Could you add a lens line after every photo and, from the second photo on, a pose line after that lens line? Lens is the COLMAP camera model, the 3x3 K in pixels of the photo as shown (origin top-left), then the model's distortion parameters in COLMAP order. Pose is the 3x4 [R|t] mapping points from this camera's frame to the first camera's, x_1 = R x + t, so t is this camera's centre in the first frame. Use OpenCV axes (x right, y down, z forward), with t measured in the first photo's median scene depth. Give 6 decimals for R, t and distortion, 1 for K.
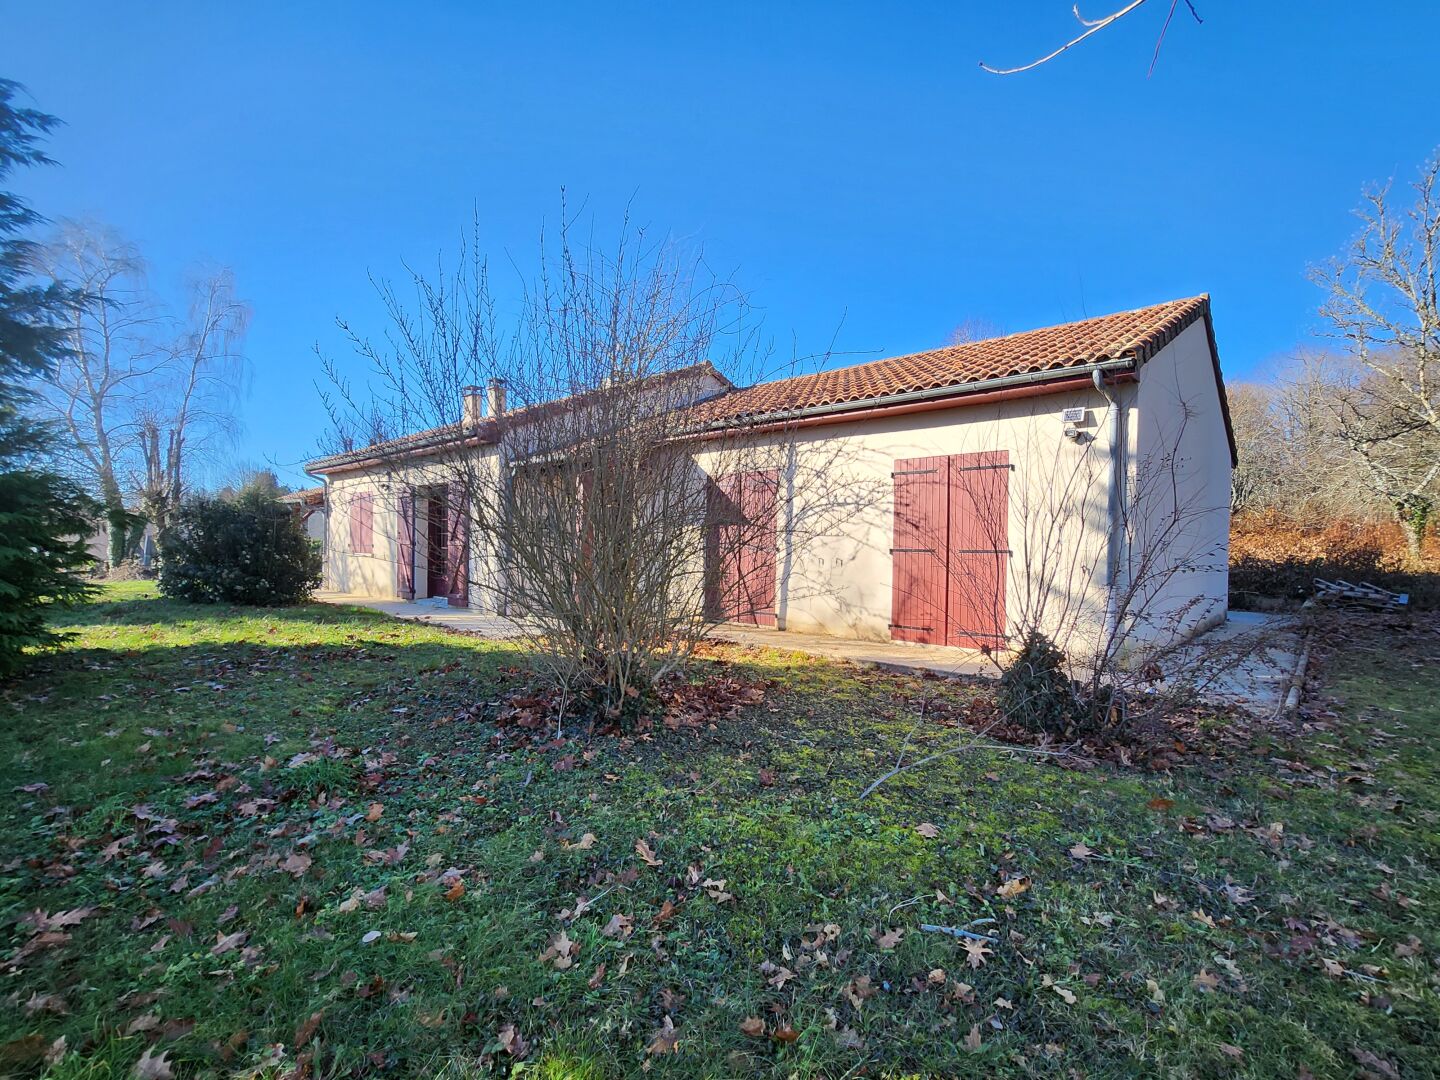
lens RADIAL K [[576.4, 0, 729.1], [0, 576.4, 548.4], [0, 0, 1]] dist [-0.001257, 0.000832]
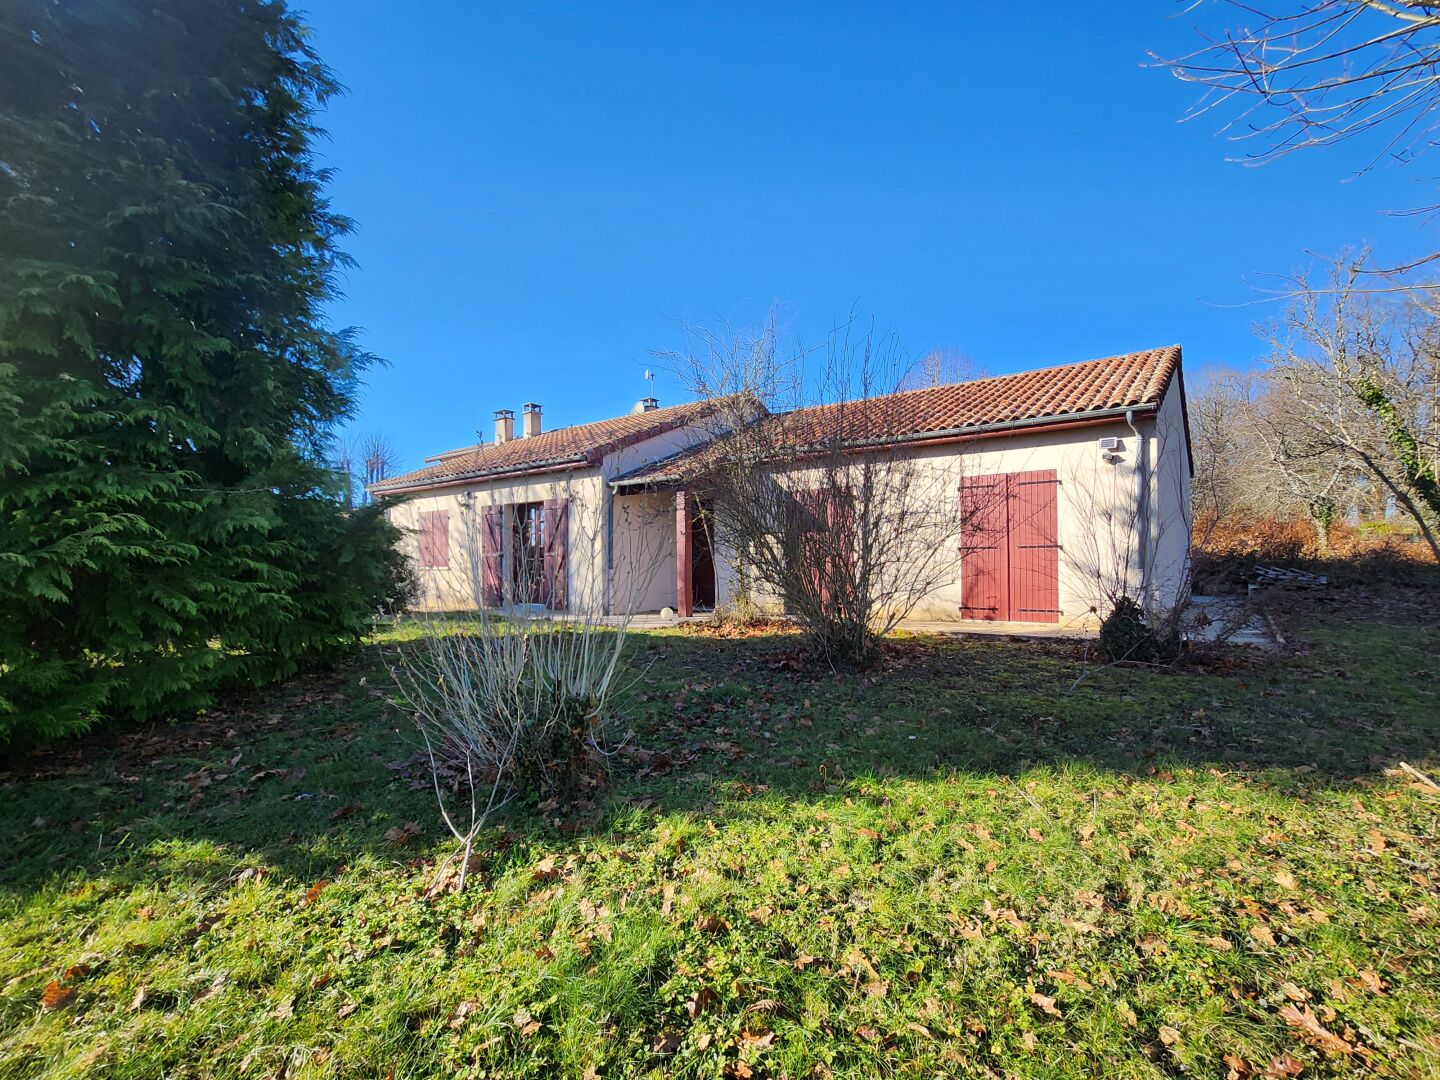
lens RADIAL K [[576.4, 0, 711.9], [0, 576.4, 550.7], [0, 0, 1]] dist [-0.001257, 0.000832]
pose [[0.997005, -0.024106, 0.073485, -0.354394], [0.025371, 0.999545, -0.016323, 0.015170], [-0.073058, 0.018138, 0.997163, -0.221936]]
